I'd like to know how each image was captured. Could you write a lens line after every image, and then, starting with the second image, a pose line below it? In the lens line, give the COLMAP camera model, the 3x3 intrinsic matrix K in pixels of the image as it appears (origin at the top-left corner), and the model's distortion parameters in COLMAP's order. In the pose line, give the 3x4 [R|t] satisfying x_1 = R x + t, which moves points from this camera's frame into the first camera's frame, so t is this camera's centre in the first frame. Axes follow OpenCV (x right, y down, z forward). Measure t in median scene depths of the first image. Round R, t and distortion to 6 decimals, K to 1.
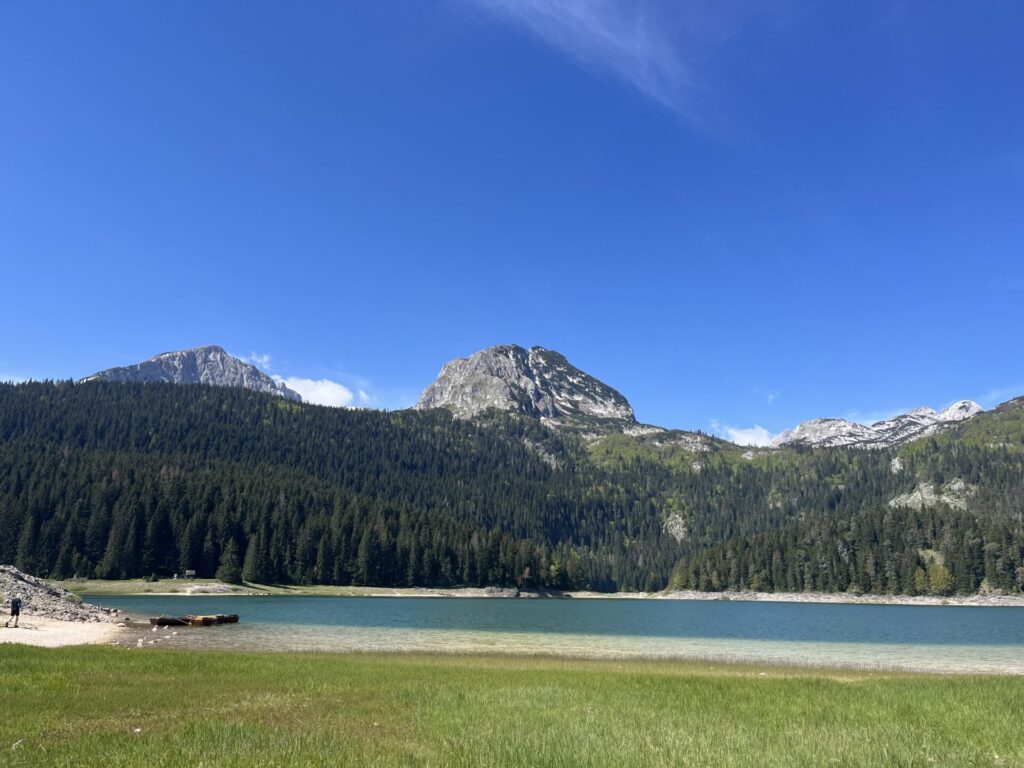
lens RADIAL K [[774.3, 0, 513.2], [0, 774.3, 377.7], [0, 0, 1]] dist [0.050683, -0.060501]
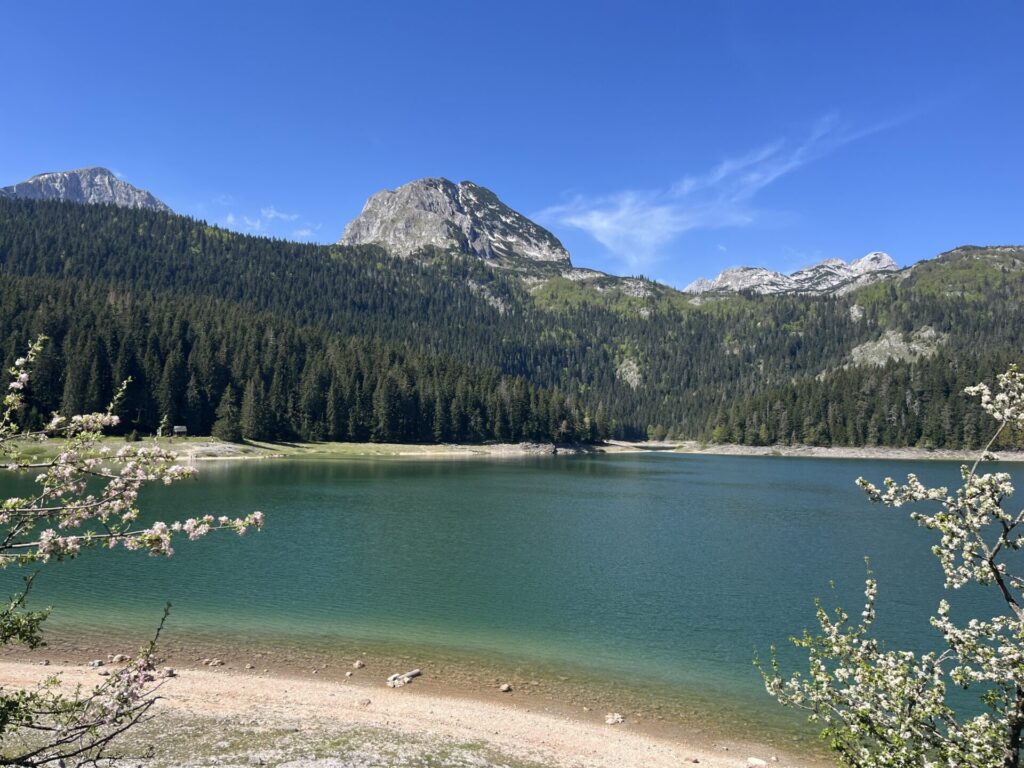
lens RADIAL K [[774.3, 0, 499.8], [0, 774.3, 393.6], [0, 0, 1]] dist [0.050683, -0.060501]
pose [[0.994079, 0.005107, 0.108536, -0.064807], [-0.028469, 0.976241, 0.214808, 0.014631], [-0.104860, -0.216626, 0.970607, 0.080344]]
